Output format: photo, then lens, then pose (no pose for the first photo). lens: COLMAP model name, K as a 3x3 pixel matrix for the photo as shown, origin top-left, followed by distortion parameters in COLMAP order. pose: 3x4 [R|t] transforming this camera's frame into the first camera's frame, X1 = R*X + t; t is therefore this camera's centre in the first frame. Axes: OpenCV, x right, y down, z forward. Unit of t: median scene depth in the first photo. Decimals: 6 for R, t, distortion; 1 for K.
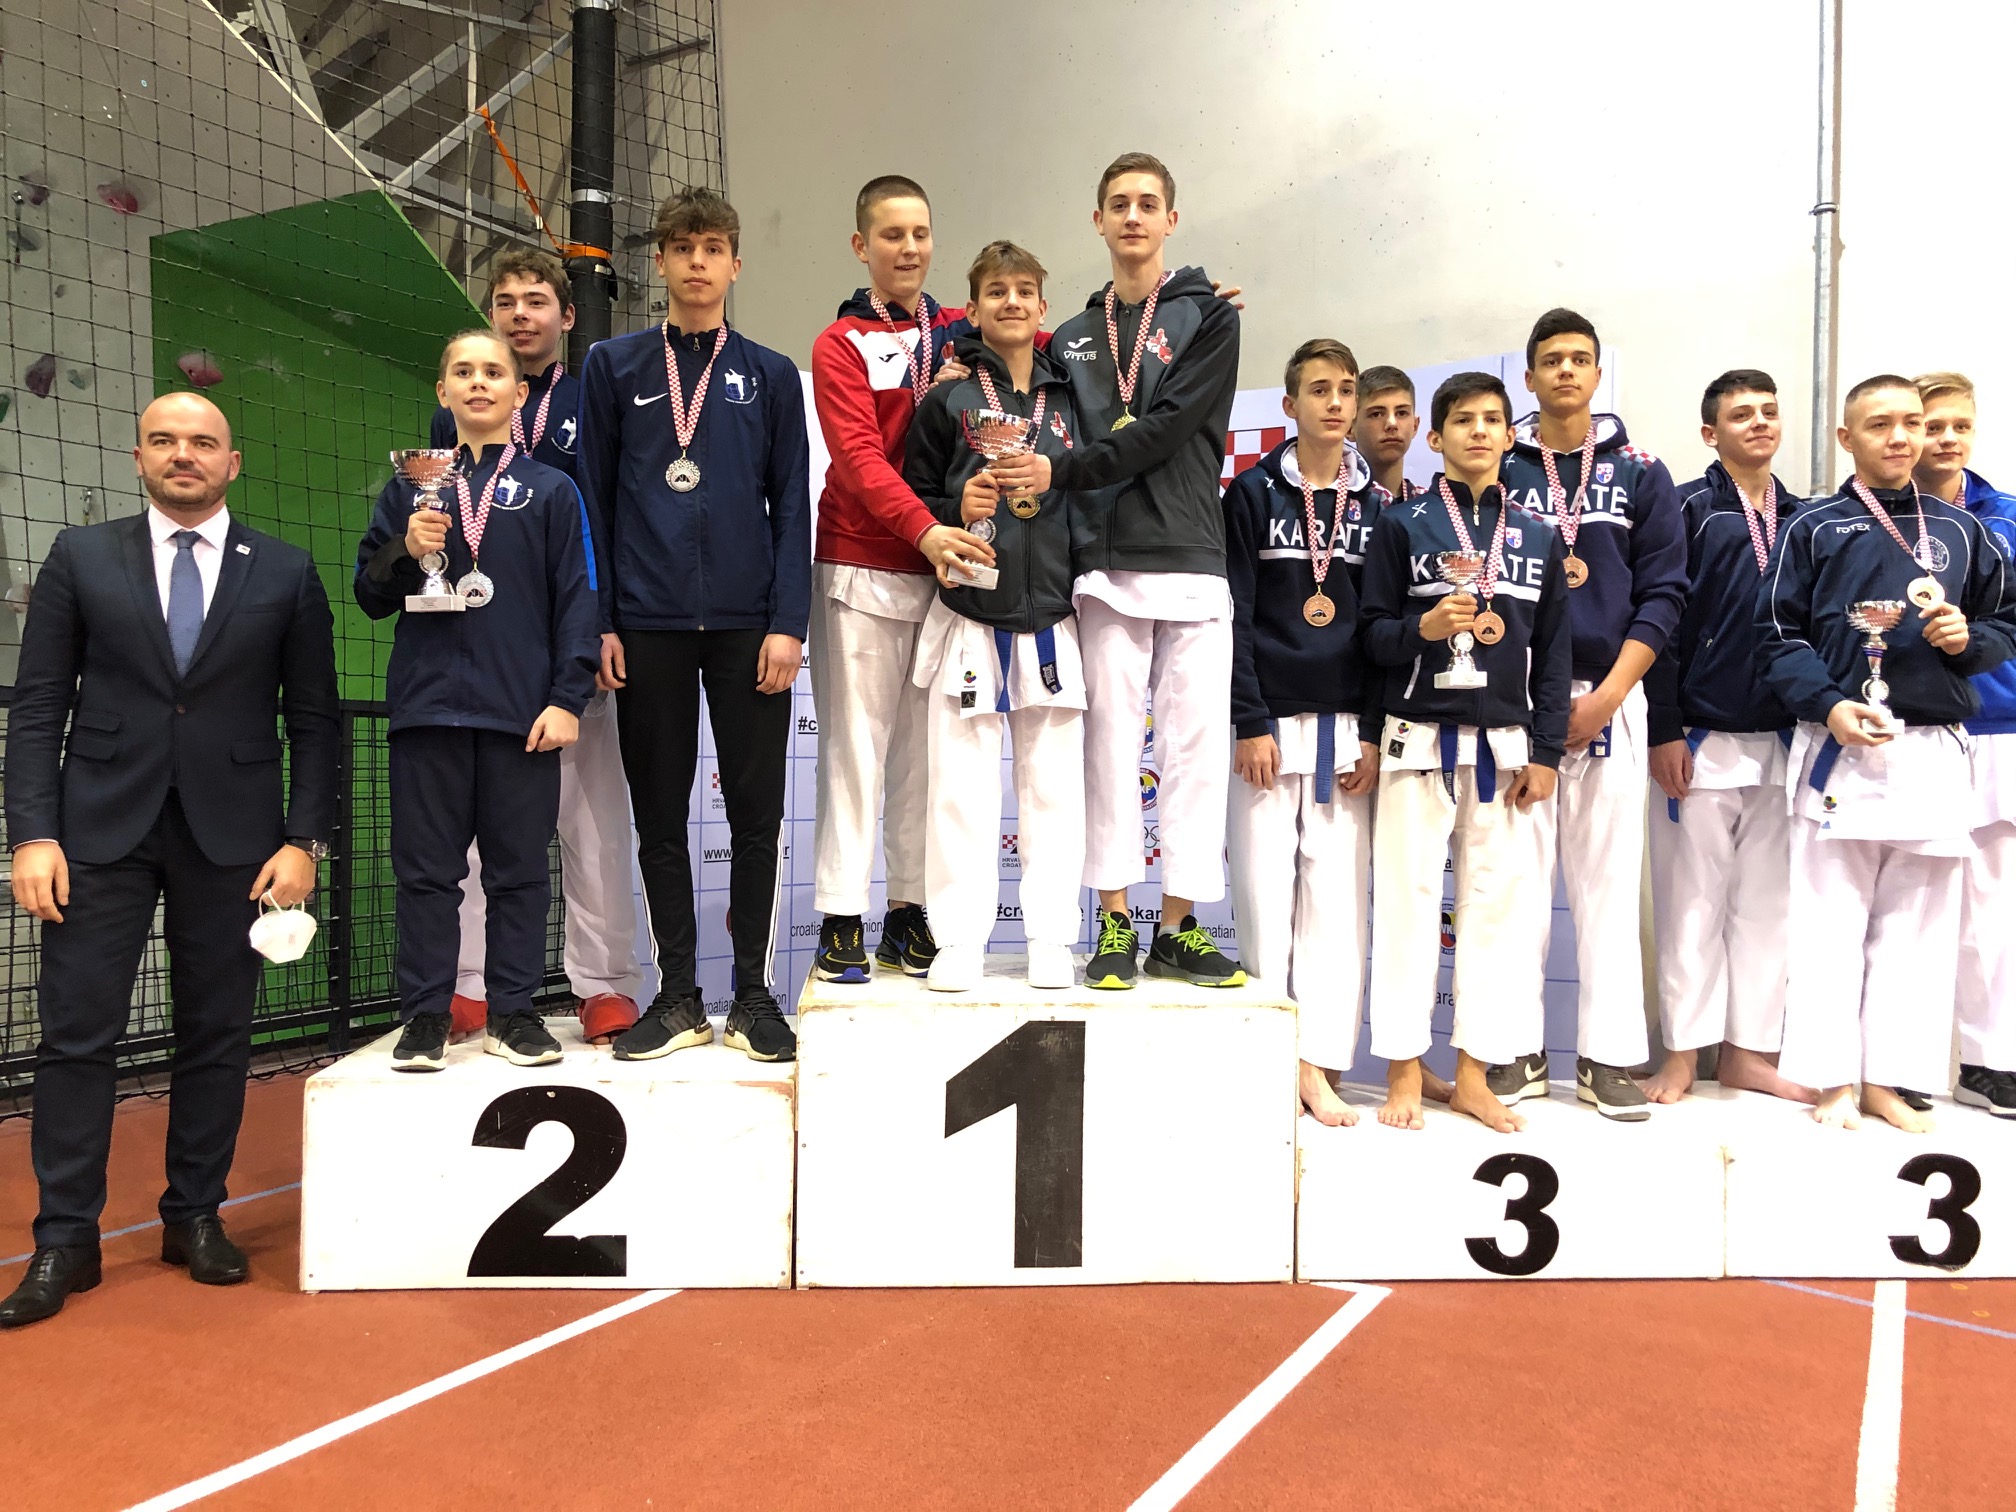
lens RADIAL K [[1635.3, 0, 1017.0], [0, 1635.3, 745.7], [0, 0, 1]] dist [0.044098, -0.029556]
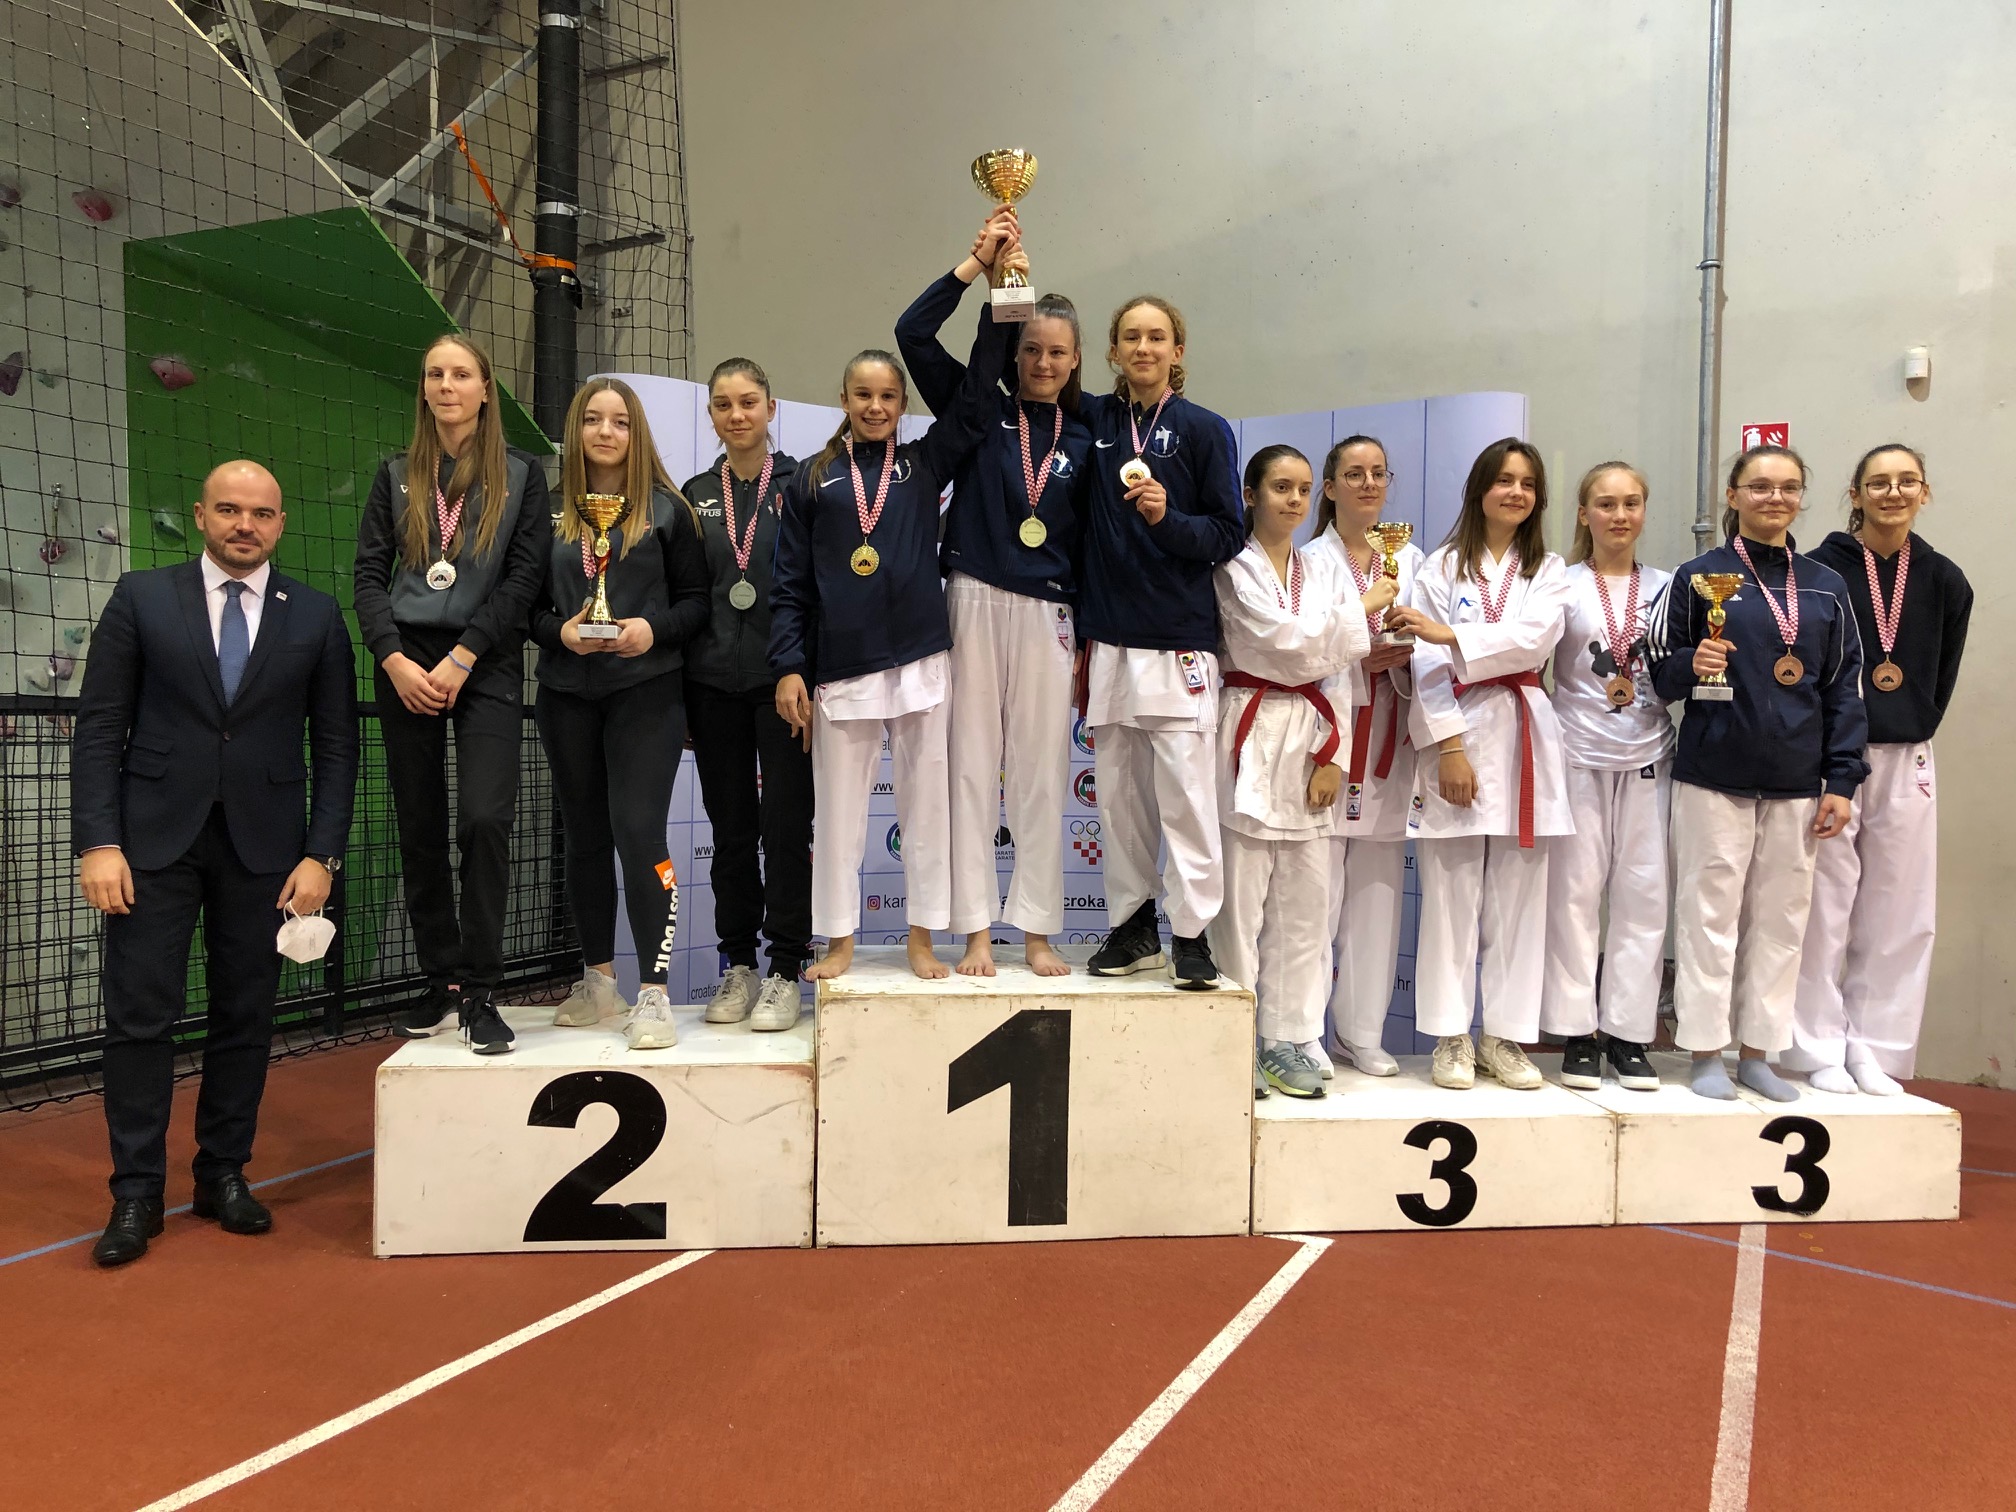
lens RADIAL K [[1635.3, 0, 1015.8], [0, 1635.3, 745.2], [0, 0, 1]] dist [0.044098, -0.029556]
pose [[0.998270, 0.001323, 0.058787, -0.063622], [-0.002688, 0.999729, 0.023143, -0.042464], [-0.058740, -0.023261, 0.998002, -0.130146]]
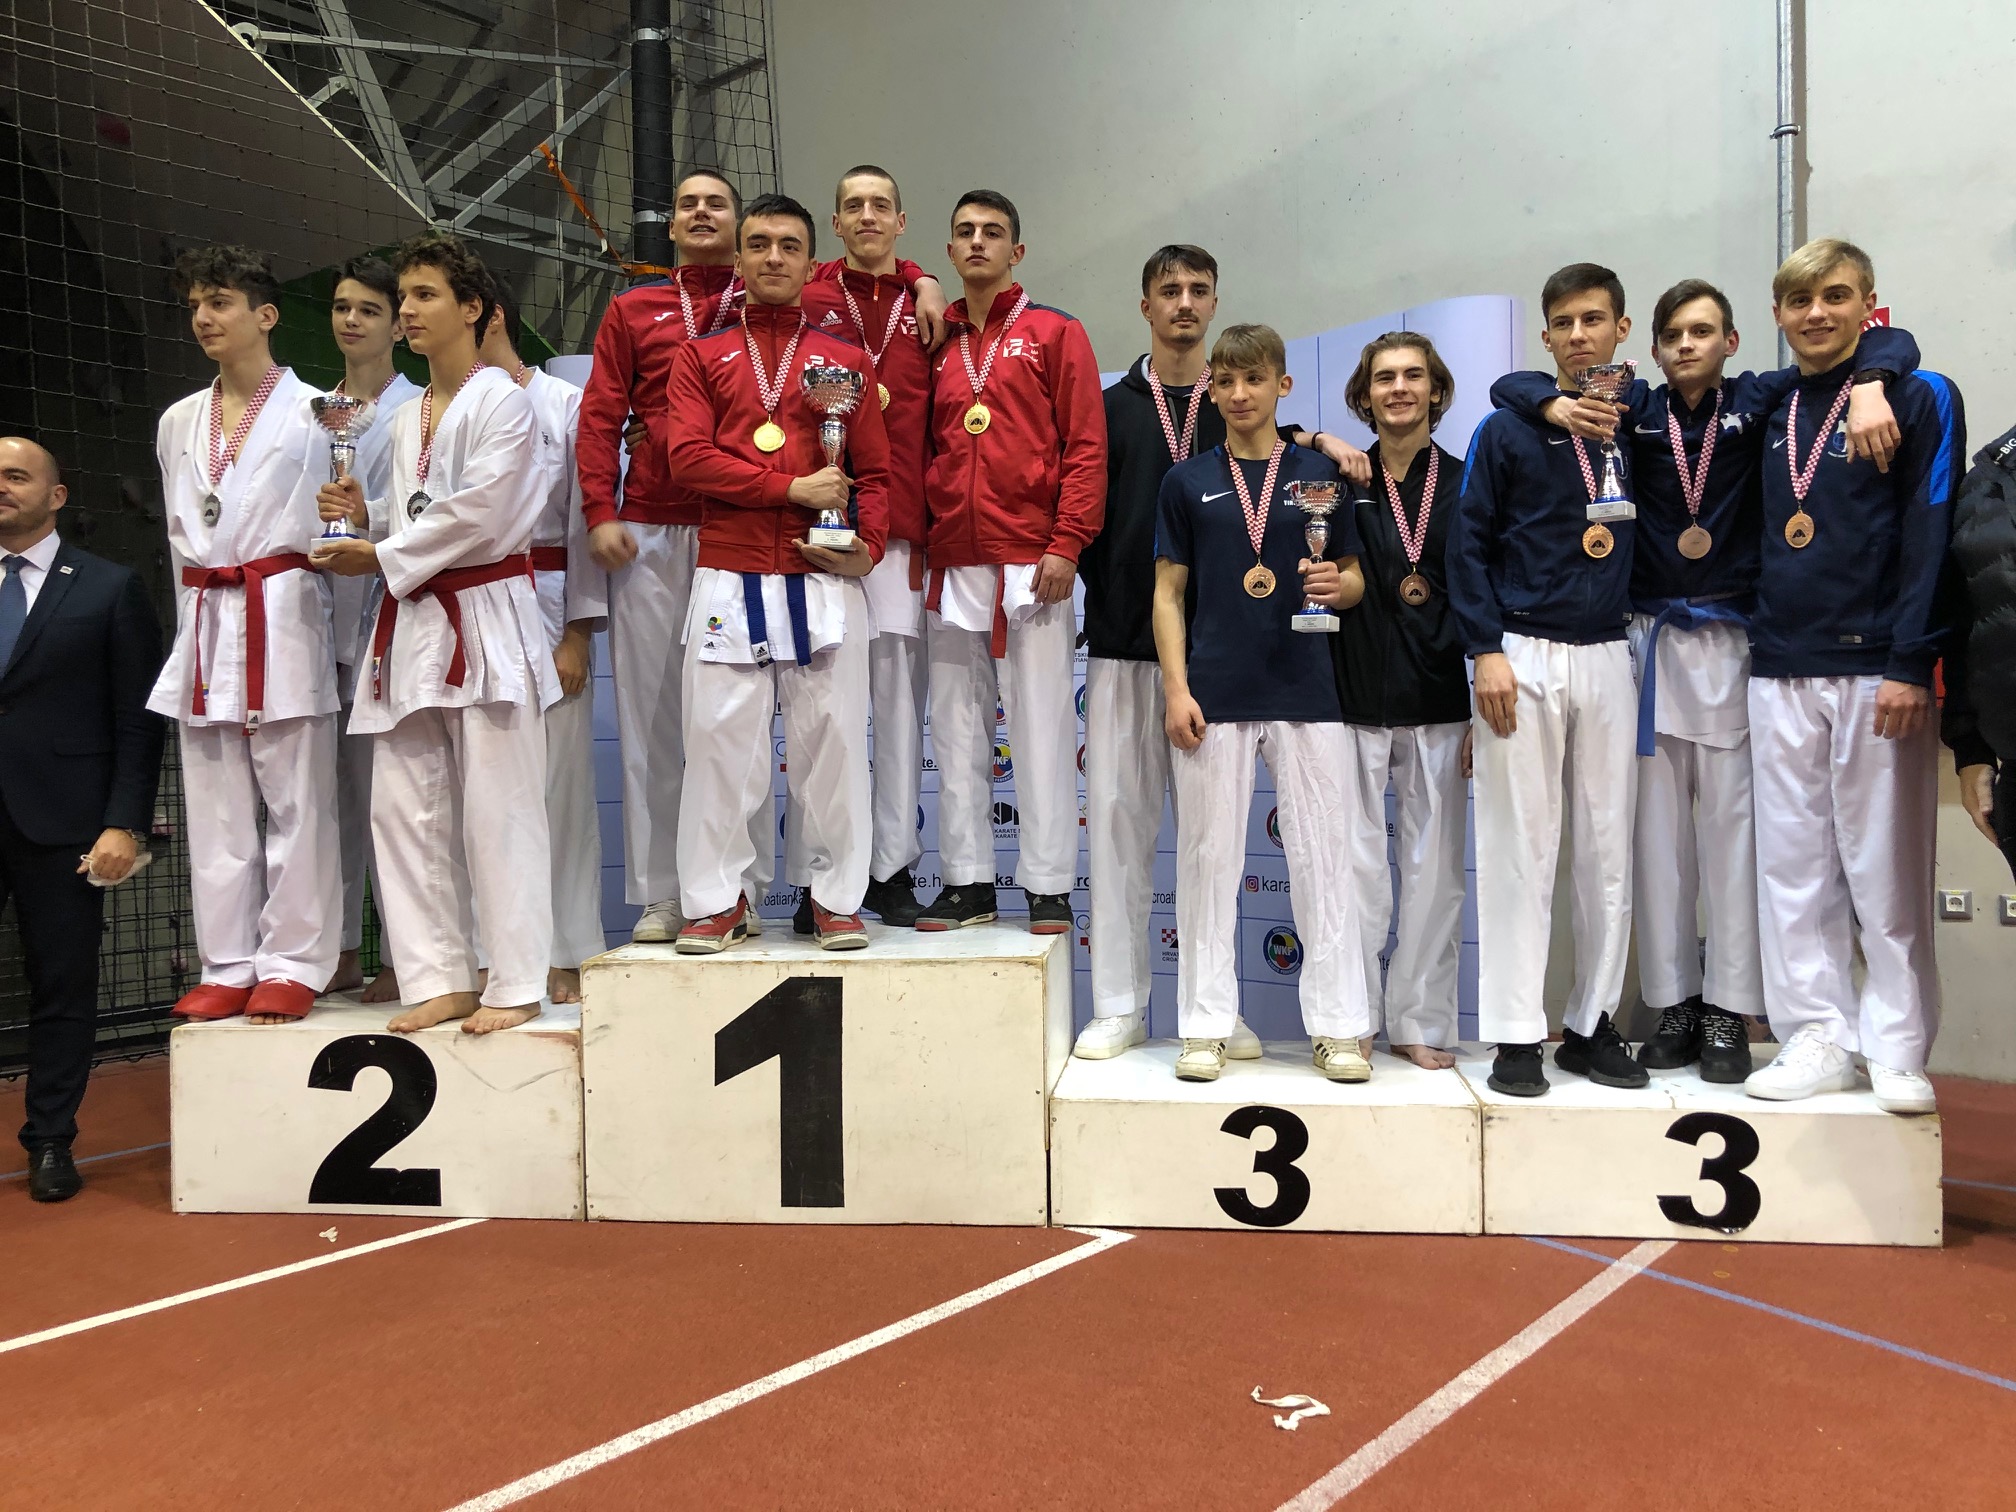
lens RADIAL K [[1635.3, 0, 1047.4], [0, 1635.3, 751.0], [0, 0, 1]] dist [0.044098, -0.029556]
pose [[0.983913, -0.024620, -0.176944, 0.364329], [0.026910, 0.999582, 0.010554, 0.014237], [0.176611, -0.015146, 0.984164, -0.018637]]
